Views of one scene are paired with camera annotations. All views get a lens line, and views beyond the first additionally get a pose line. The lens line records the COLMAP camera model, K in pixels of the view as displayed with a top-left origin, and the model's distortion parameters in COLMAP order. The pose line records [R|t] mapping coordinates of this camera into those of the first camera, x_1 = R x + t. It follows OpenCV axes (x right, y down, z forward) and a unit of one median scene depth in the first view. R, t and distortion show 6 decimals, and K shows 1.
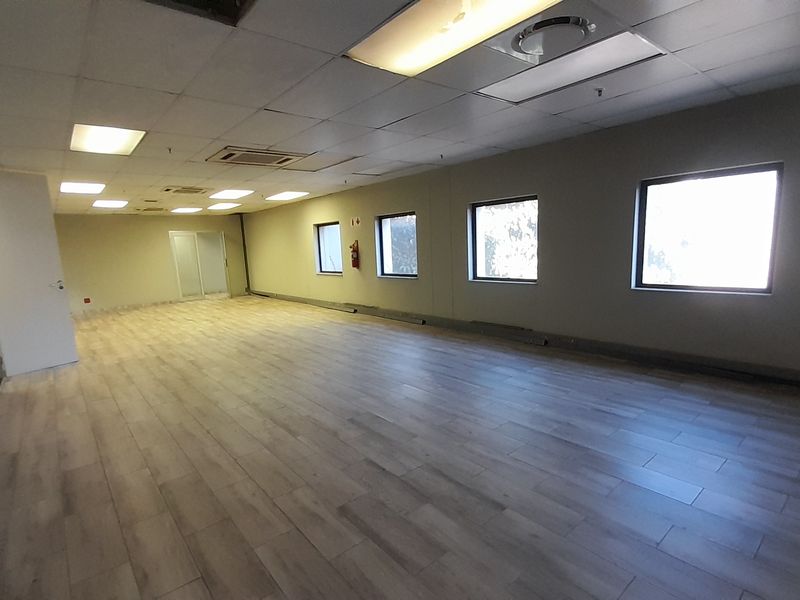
lens RADIAL K [[420.5, 0, 405.3], [0, 420.5, 311.8], [0, 0, 1]] dist [0.039858, -0.027535]
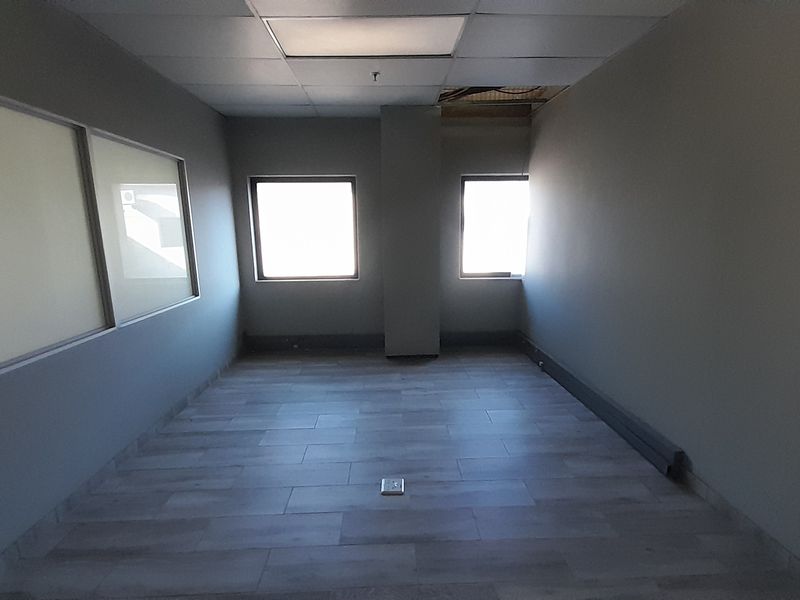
lens RADIAL K [[420.5, 0, 405.3], [0, 420.5, 311.8], [0, 0, 1]] dist [0.039858, -0.027535]
pose [[0.606163, -0.123916, 0.785628, -0.145001], [0.114182, 0.991114, 0.068228, -0.025659], [-0.787102, 0.048348, 0.614925, 0.195001]]
